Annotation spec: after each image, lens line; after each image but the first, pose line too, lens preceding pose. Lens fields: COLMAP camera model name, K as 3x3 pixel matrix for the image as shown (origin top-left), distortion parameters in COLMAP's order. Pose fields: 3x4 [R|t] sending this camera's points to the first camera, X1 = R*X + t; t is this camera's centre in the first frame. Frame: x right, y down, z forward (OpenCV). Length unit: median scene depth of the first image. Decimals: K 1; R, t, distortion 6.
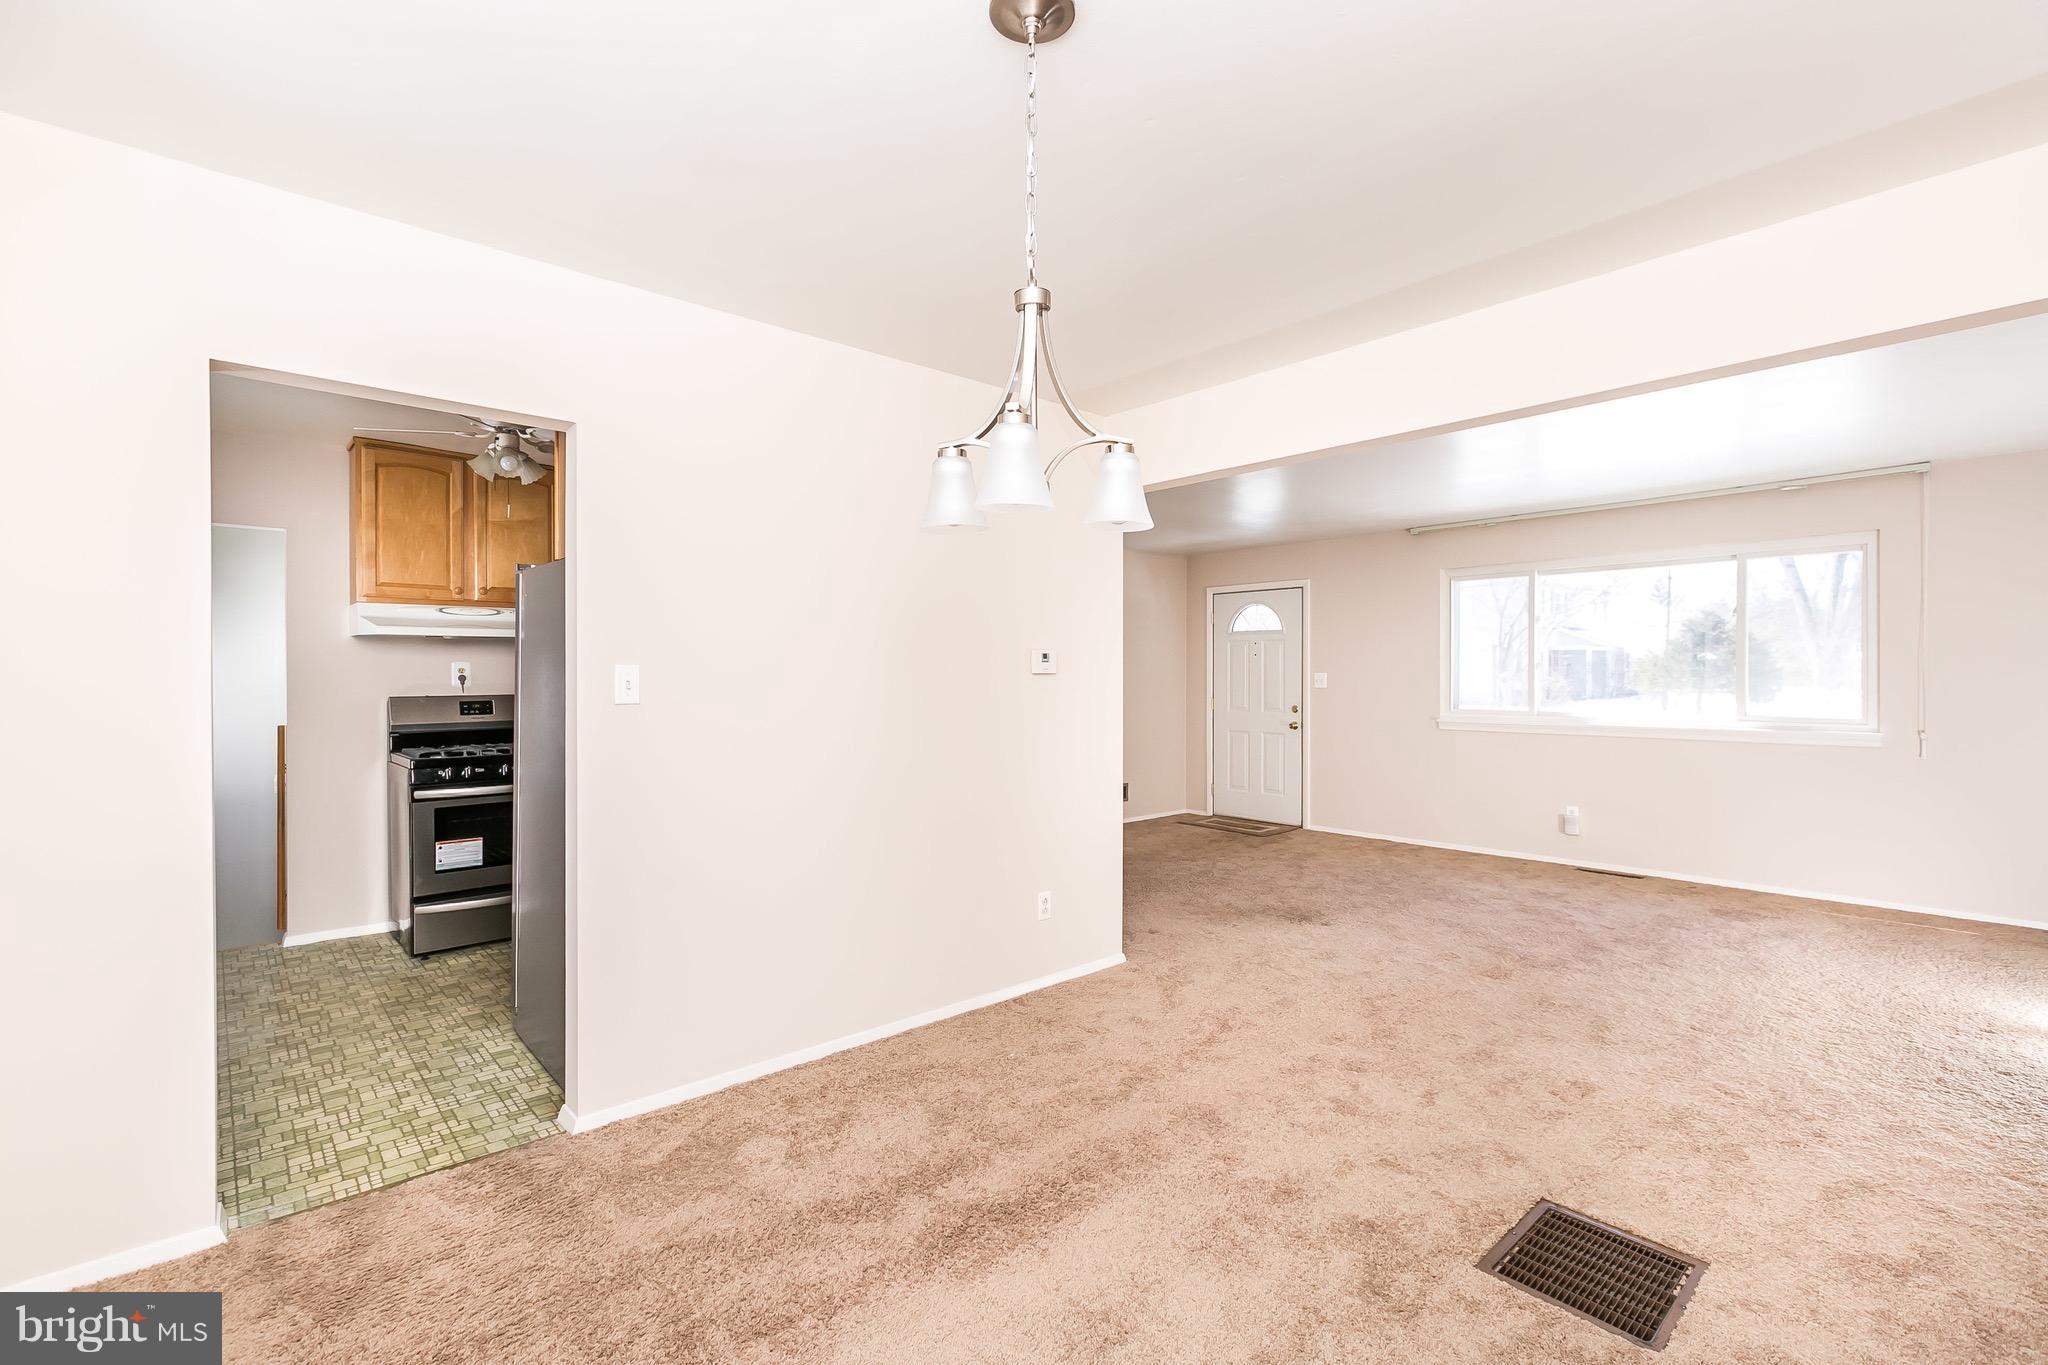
lens RADIAL K [[924.1, 0, 1030.4], [0, 924.1, 668.1], [0, 0, 1]] dist [0.000842, -0.000020]
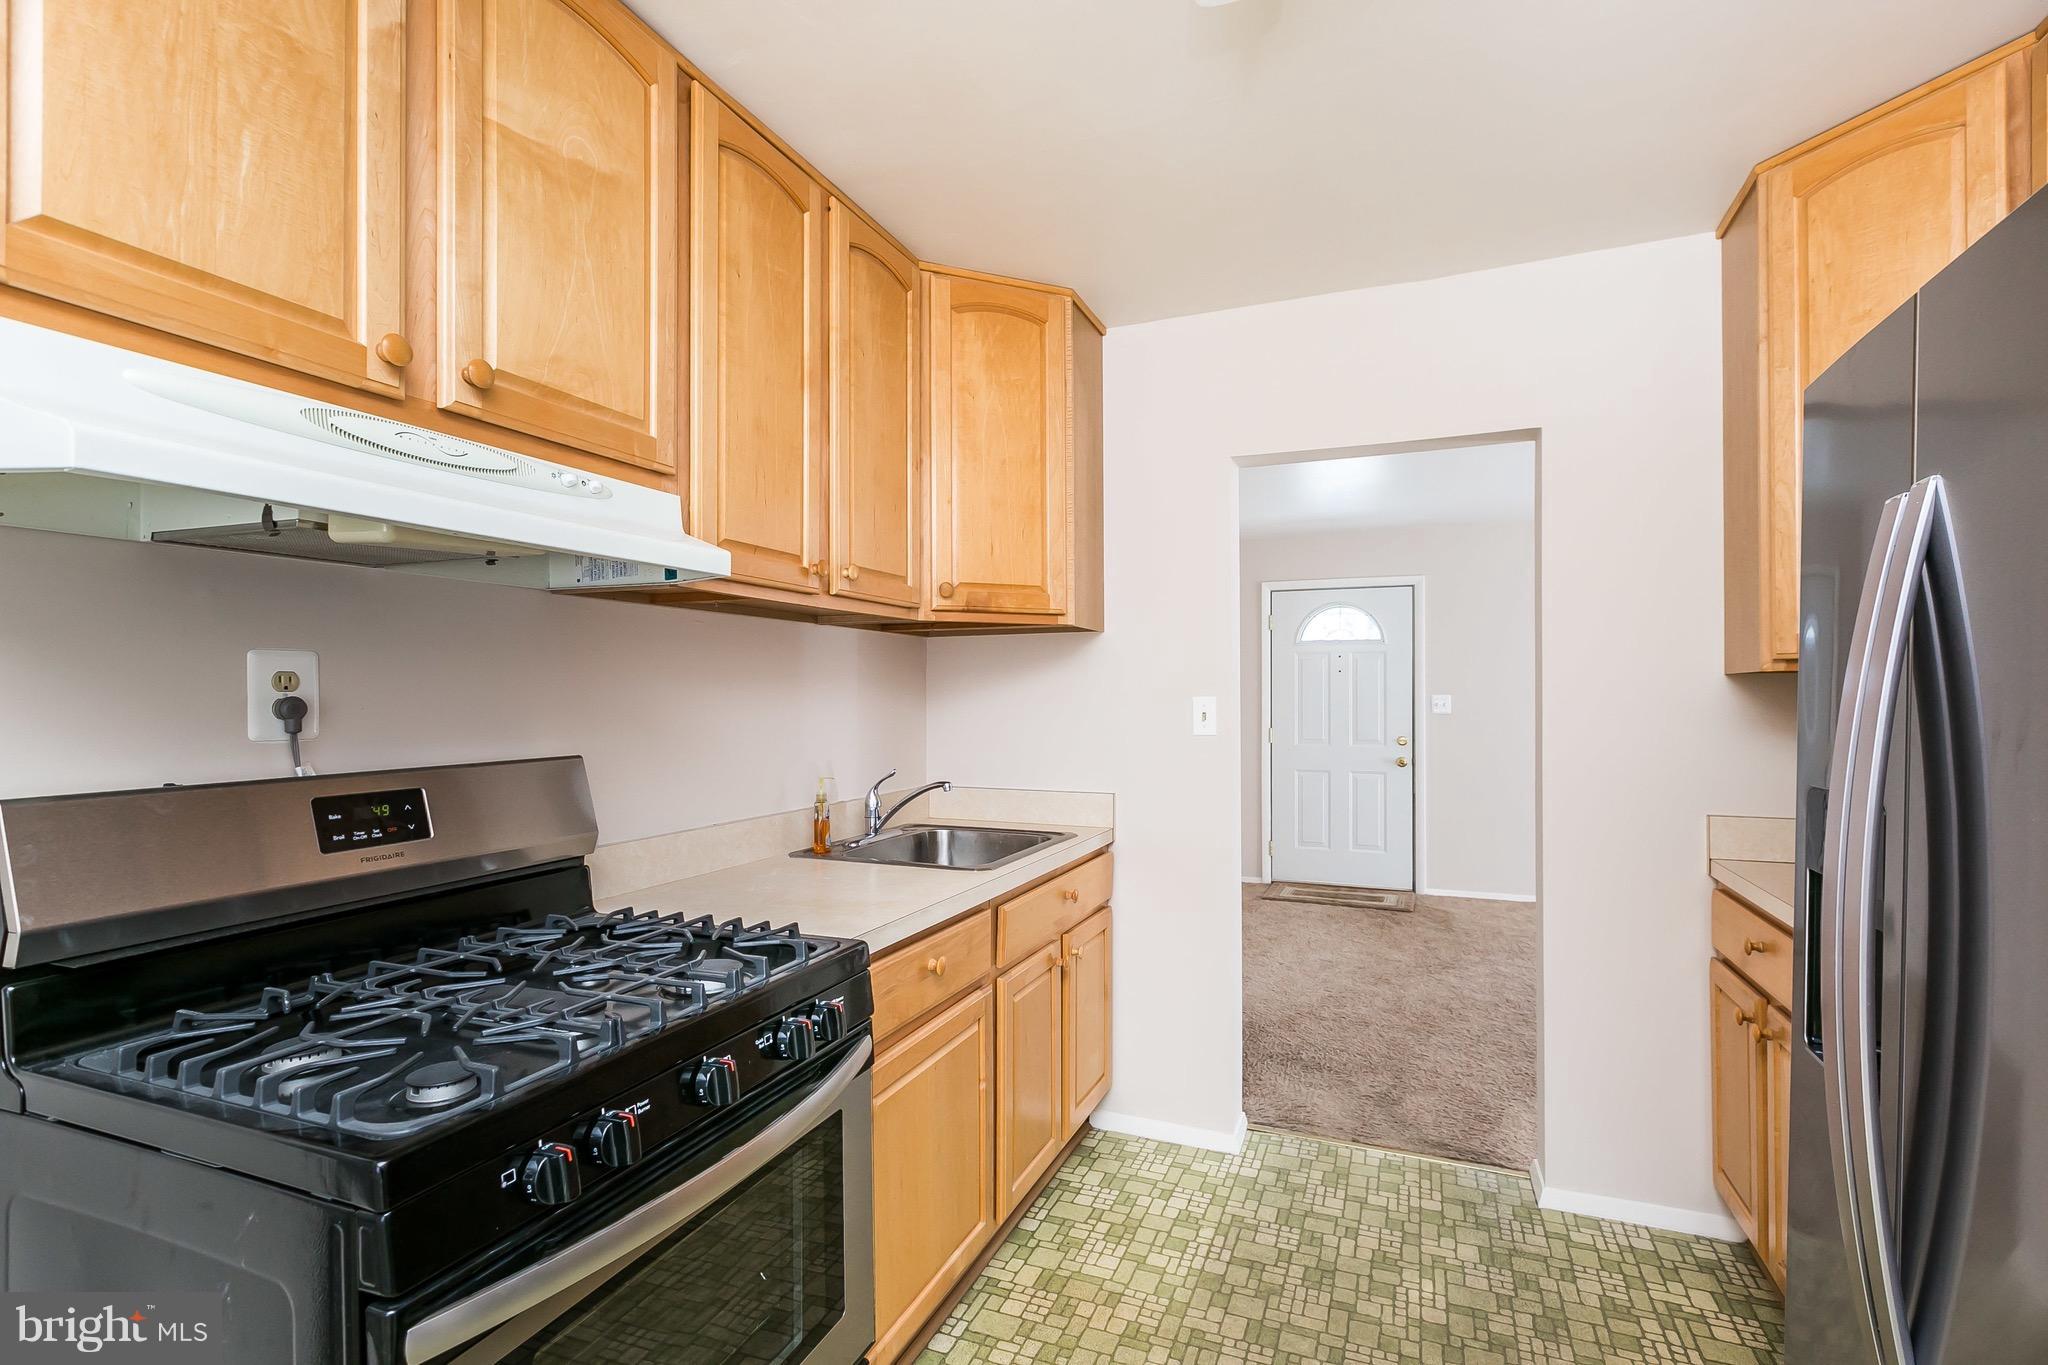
lens RADIAL K [[935.5, 0, 1017.4], [0, 935.5, 694.7], [0, 0, 1]] dist [-0.008795, 0.000296]
pose [[0.901955, 0.000688, 0.431829, -0.421256], [-0.002154, 0.999993, 0.002906, 0.004117], [-0.431824, -0.003551, 0.901951, 0.516945]]
